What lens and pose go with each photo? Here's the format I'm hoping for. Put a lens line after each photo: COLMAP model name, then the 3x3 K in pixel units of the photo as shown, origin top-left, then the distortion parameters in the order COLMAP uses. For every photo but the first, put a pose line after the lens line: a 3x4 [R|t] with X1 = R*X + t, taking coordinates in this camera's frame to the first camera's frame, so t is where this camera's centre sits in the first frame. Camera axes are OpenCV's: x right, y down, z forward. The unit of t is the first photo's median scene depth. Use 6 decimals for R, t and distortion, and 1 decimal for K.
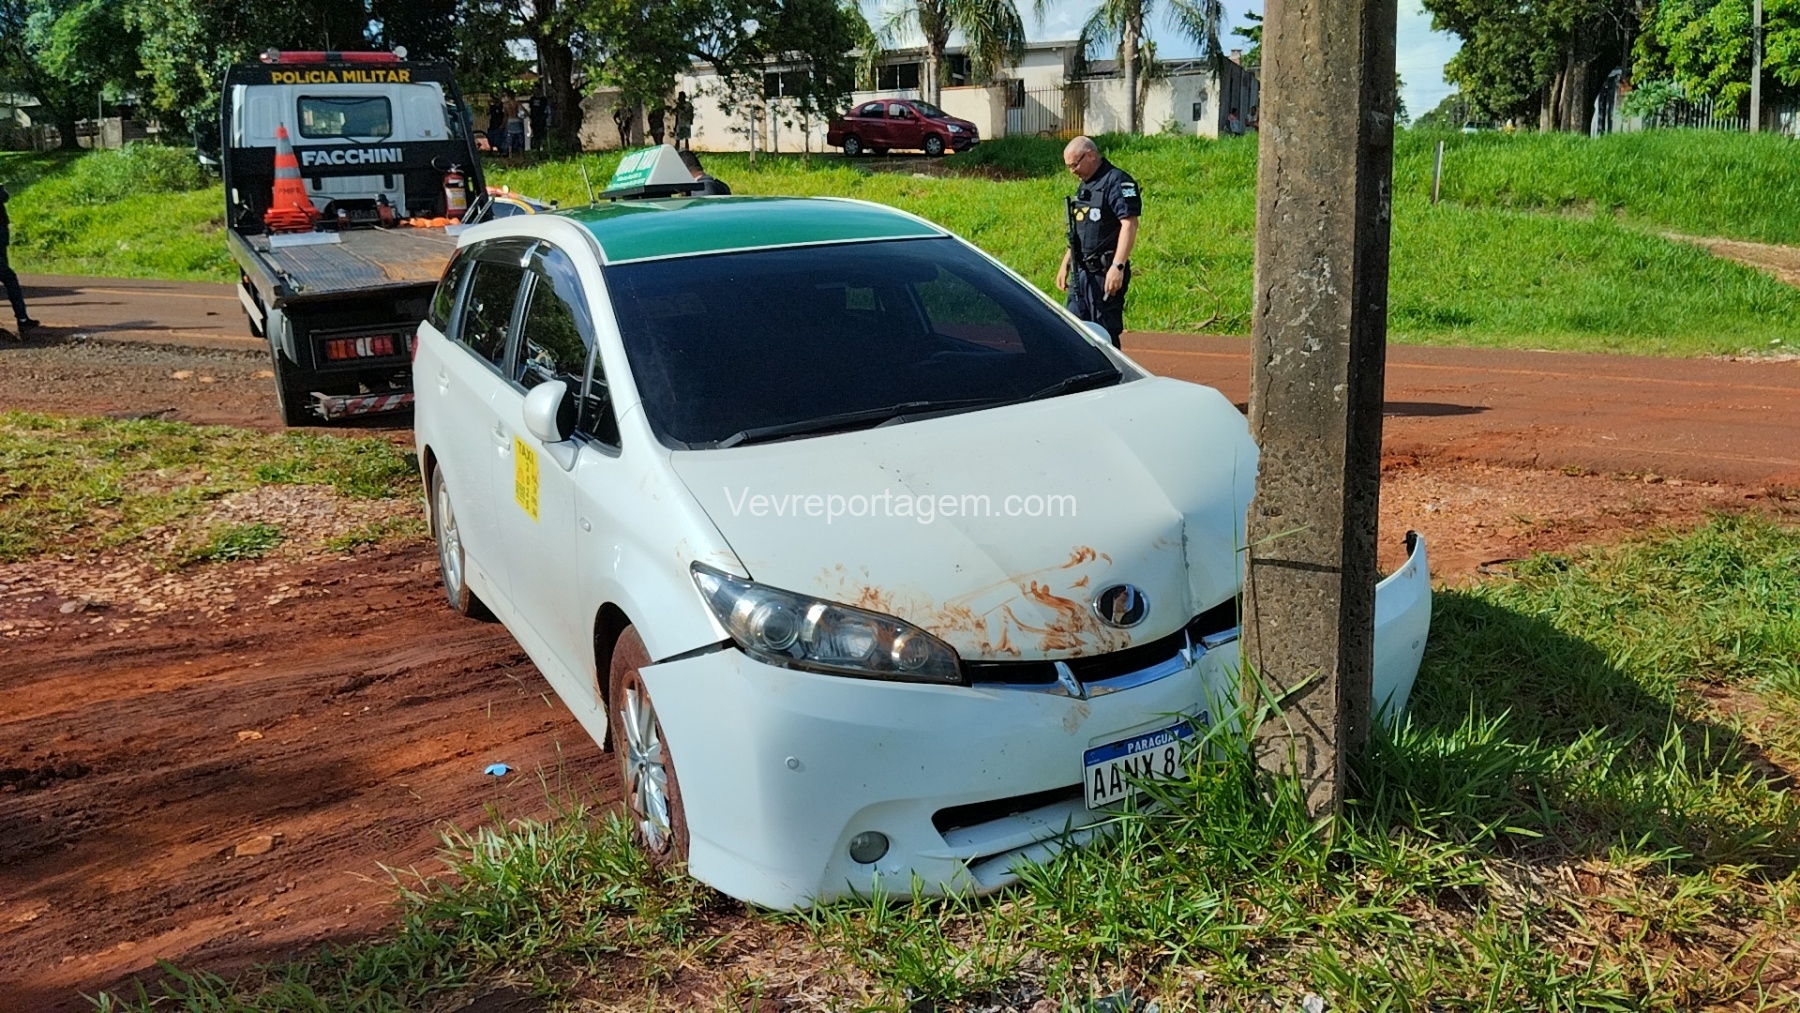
lens RADIAL K [[1483.0, 0, 900.0], [0, 1483.0, 506.5], [0, 0, 1]] dist [0.087883, -0.184962]
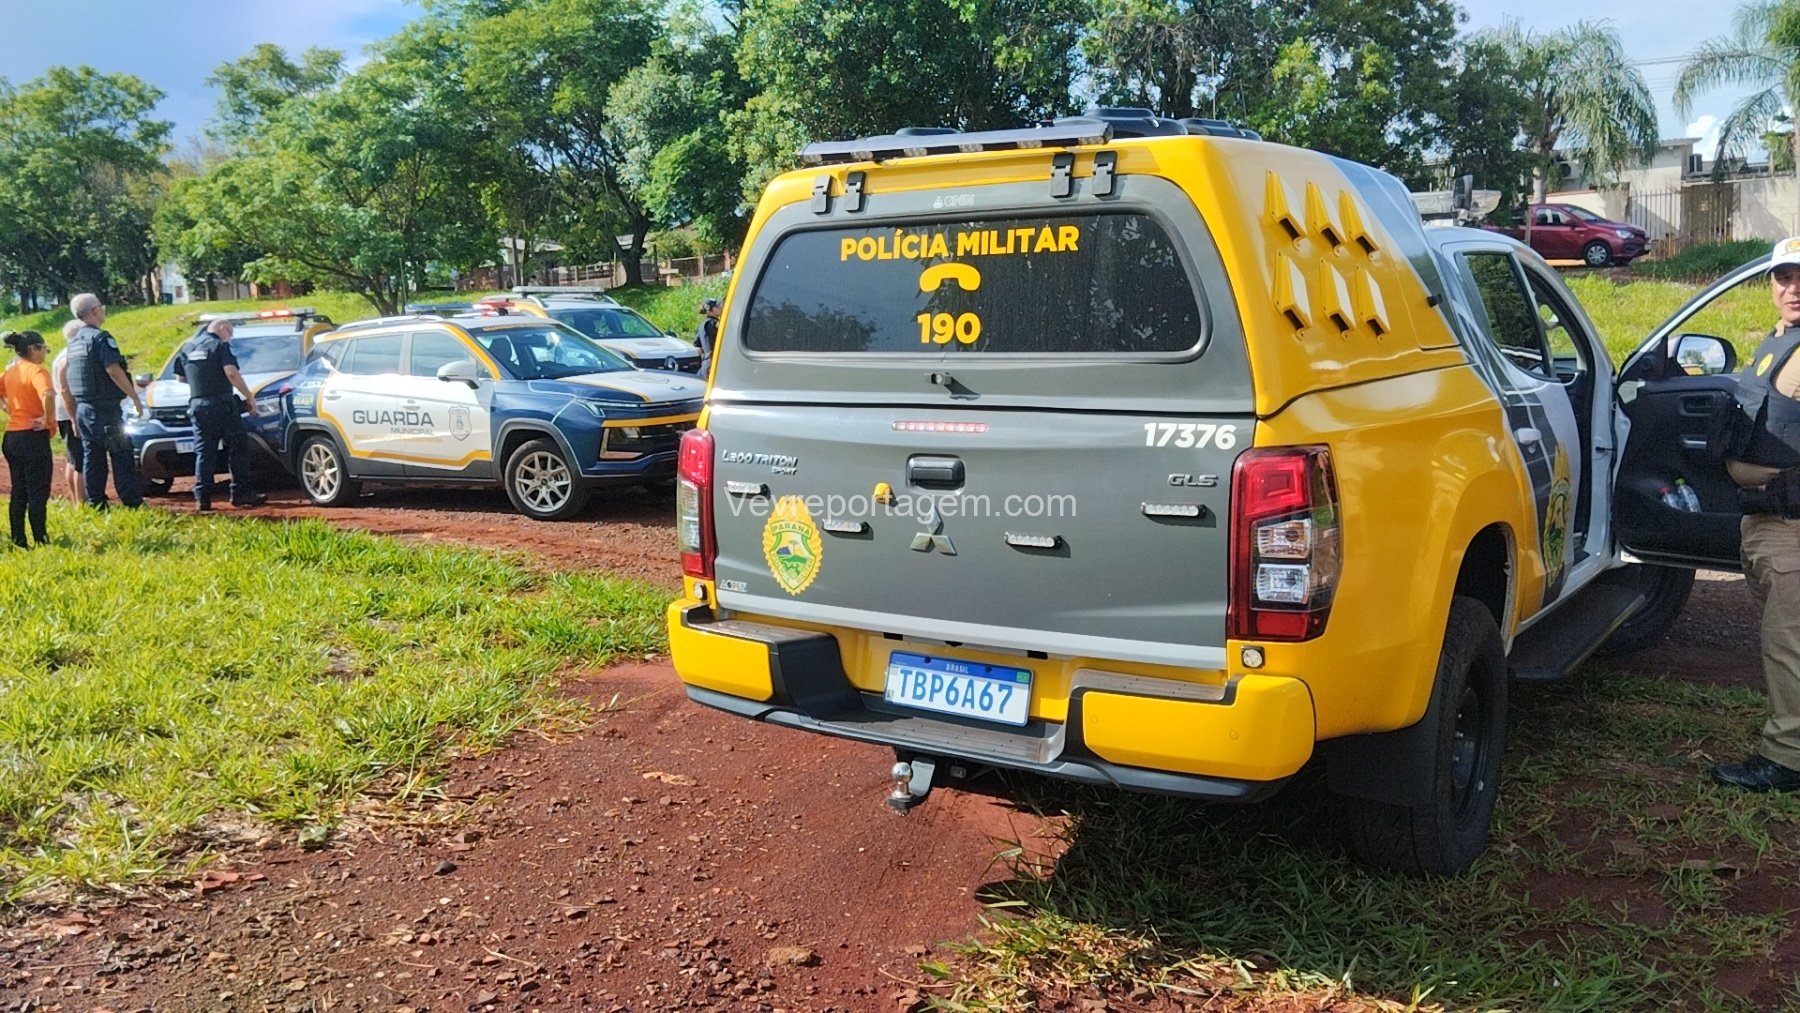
lens RADIAL K [[1454.1, 0, 899.6], [0, 1454.1, 522.9], [0, 0, 1]] dist [0.083875, -0.145555]
pose [[0.970690, 0.016445, -0.239772, -0.333291], [-0.034058, 0.997001, -0.069497, -0.037101], [0.237910, 0.075627, 0.968339, 0.216947]]
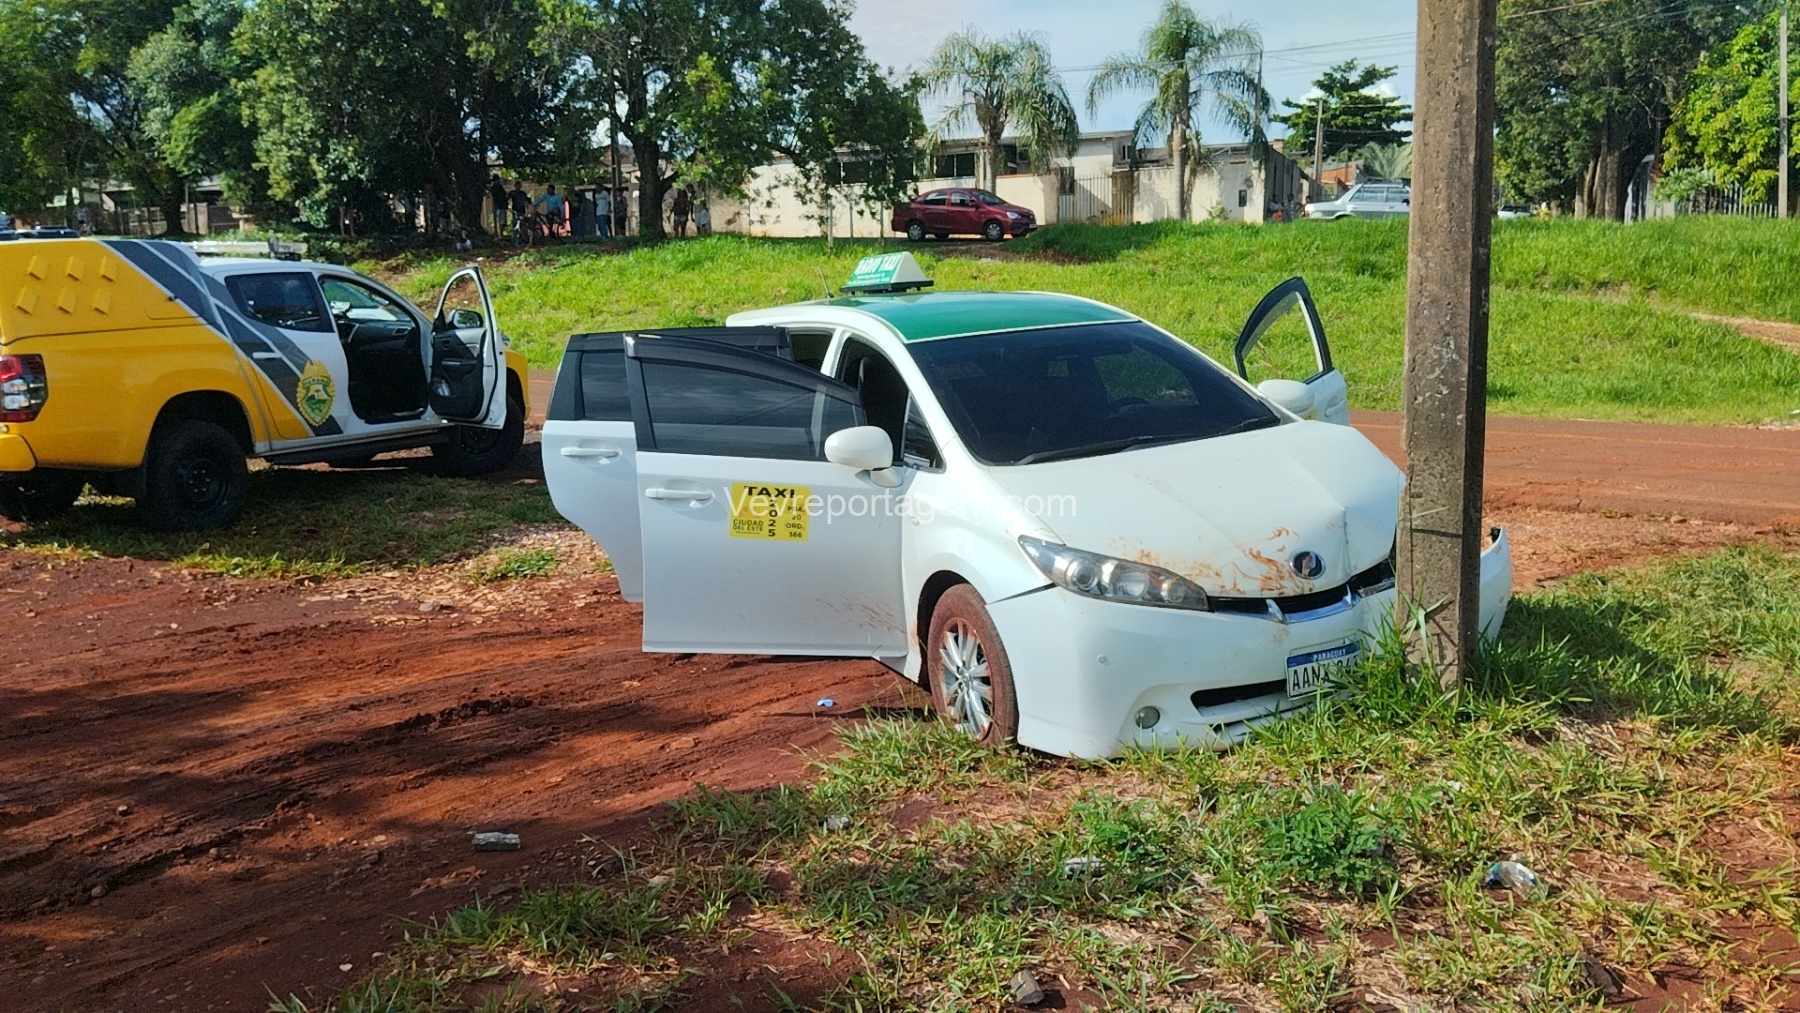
lens RADIAL K [[1471.4, 0, 897.7], [0, 1471.4, 511.5], [0, 0, 1]] dist [0.085438, -0.168887]
pose [[0.999640, 0.003136, -0.026637, -0.035086], [-0.004396, 0.998869, -0.047354, 0.013153], [0.026458, 0.047454, 0.998523, -0.079610]]
